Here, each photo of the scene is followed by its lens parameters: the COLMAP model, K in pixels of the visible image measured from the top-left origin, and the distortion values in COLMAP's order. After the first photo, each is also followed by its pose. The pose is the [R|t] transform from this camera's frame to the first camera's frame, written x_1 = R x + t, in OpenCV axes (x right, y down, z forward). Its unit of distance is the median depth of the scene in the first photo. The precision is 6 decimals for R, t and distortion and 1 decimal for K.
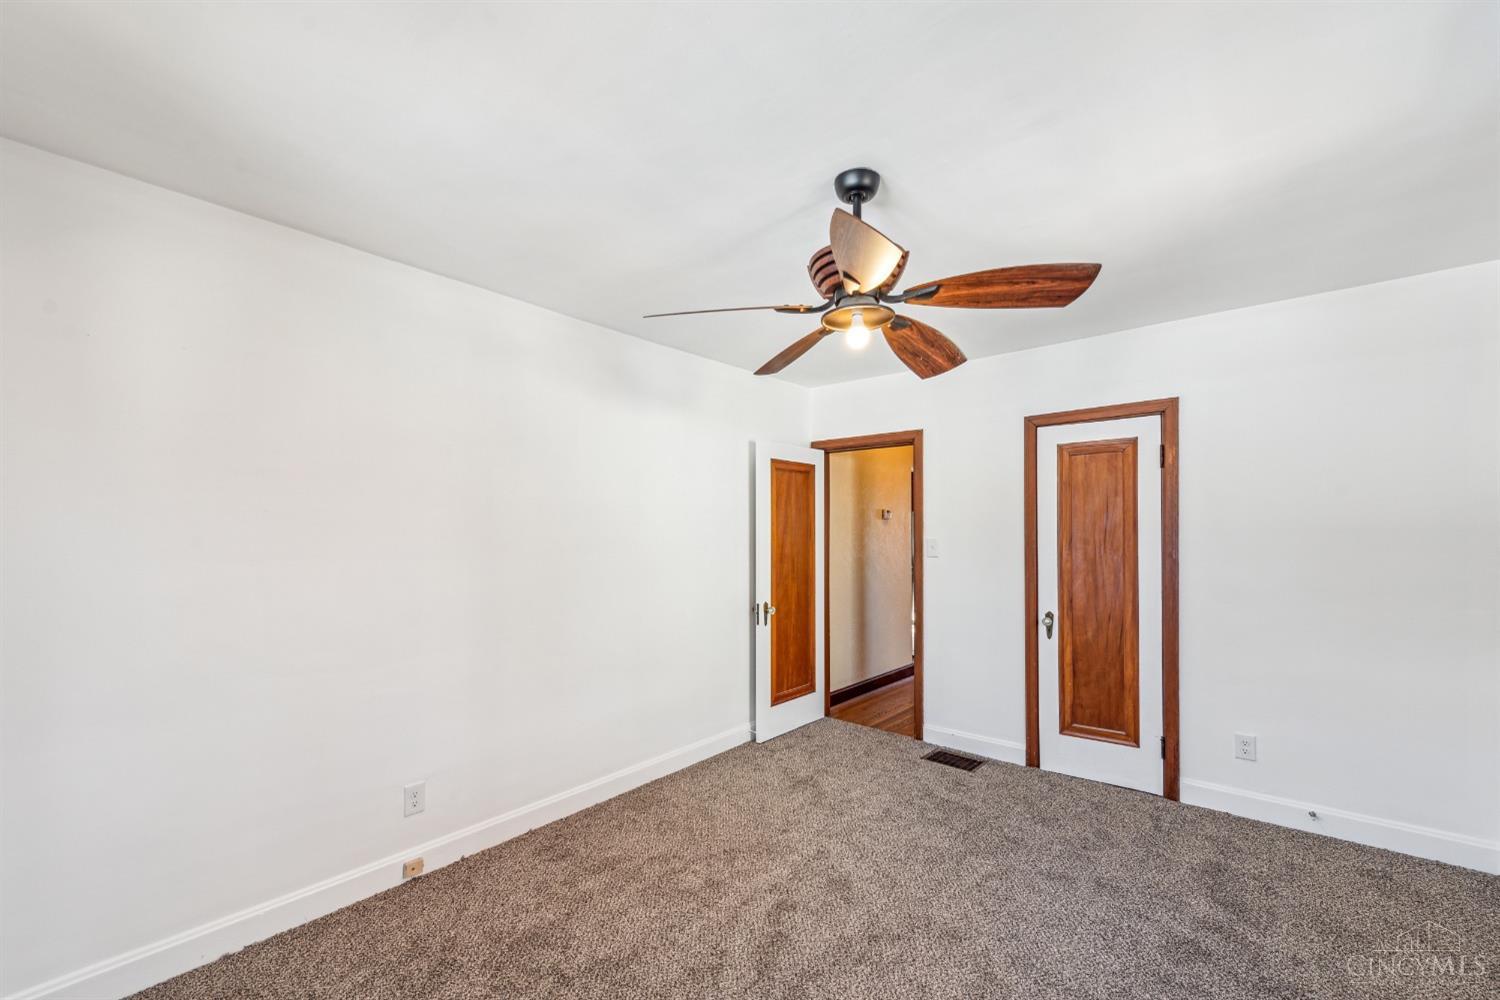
lens RADIAL K [[611.6, 0, 750.8], [0, 611.6, 532.0], [0, 0, 1]] dist [0.000920, 0.000014]
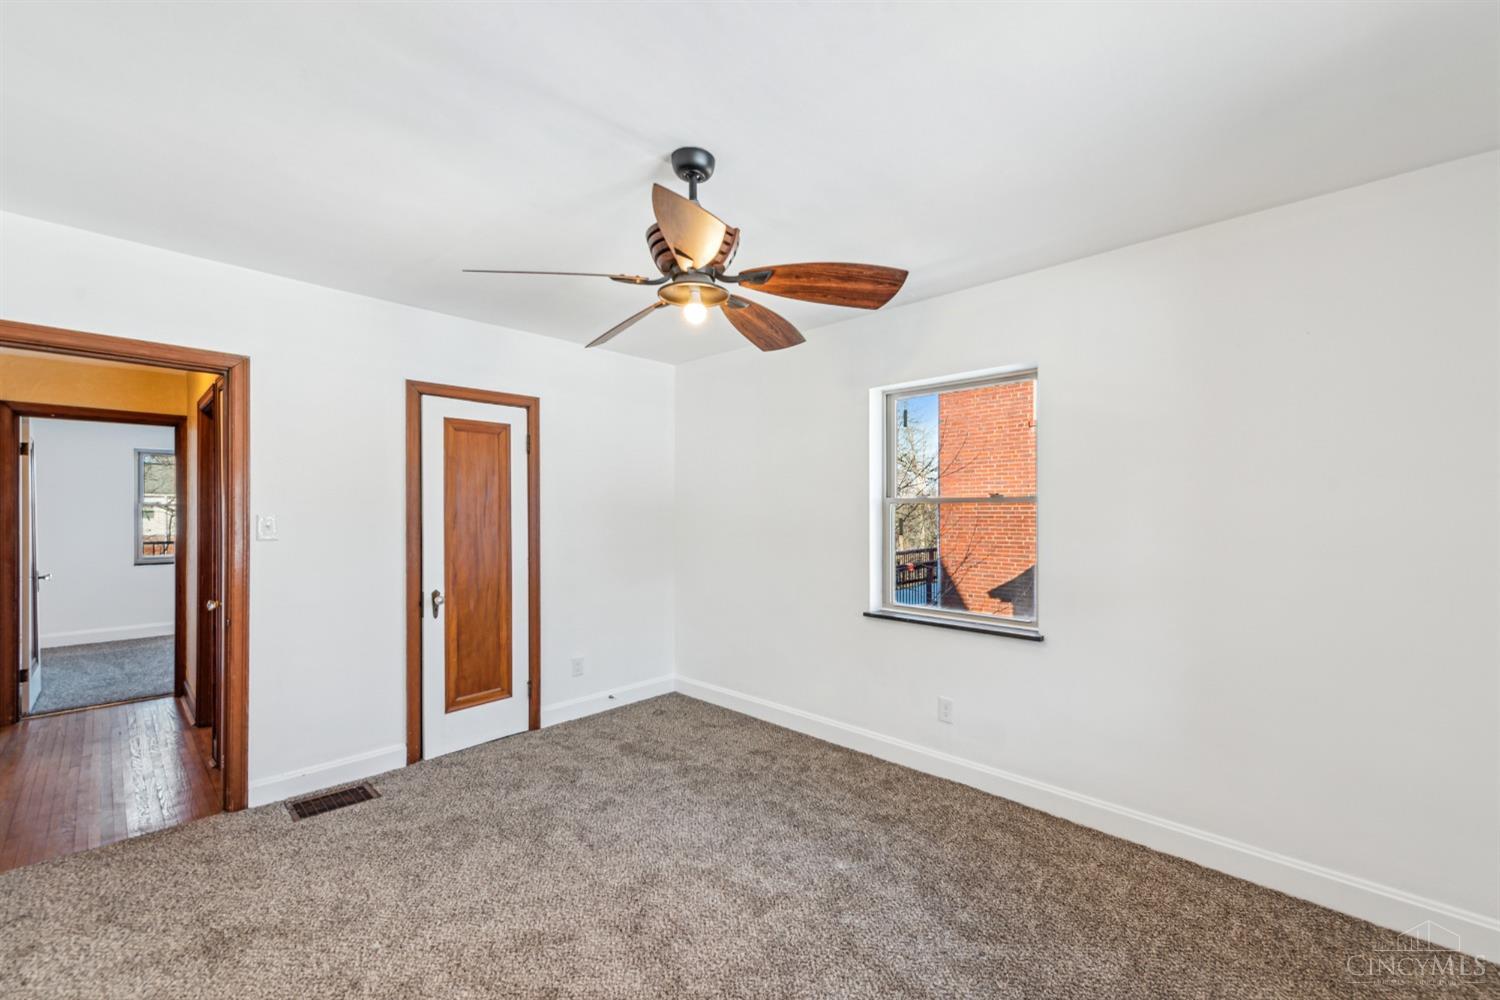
lens RADIAL K [[600.7, 0, 766.9], [0, 600.7, 504.0], [0, 0, 1]] dist [0.000307, -0.000138]
pose [[0.038259, 0.013876, 0.999171, -0.456599], [-0.004833, 0.999894, -0.013701, 0.006403], [-0.999256, -0.004305, 0.038322, 0.472017]]
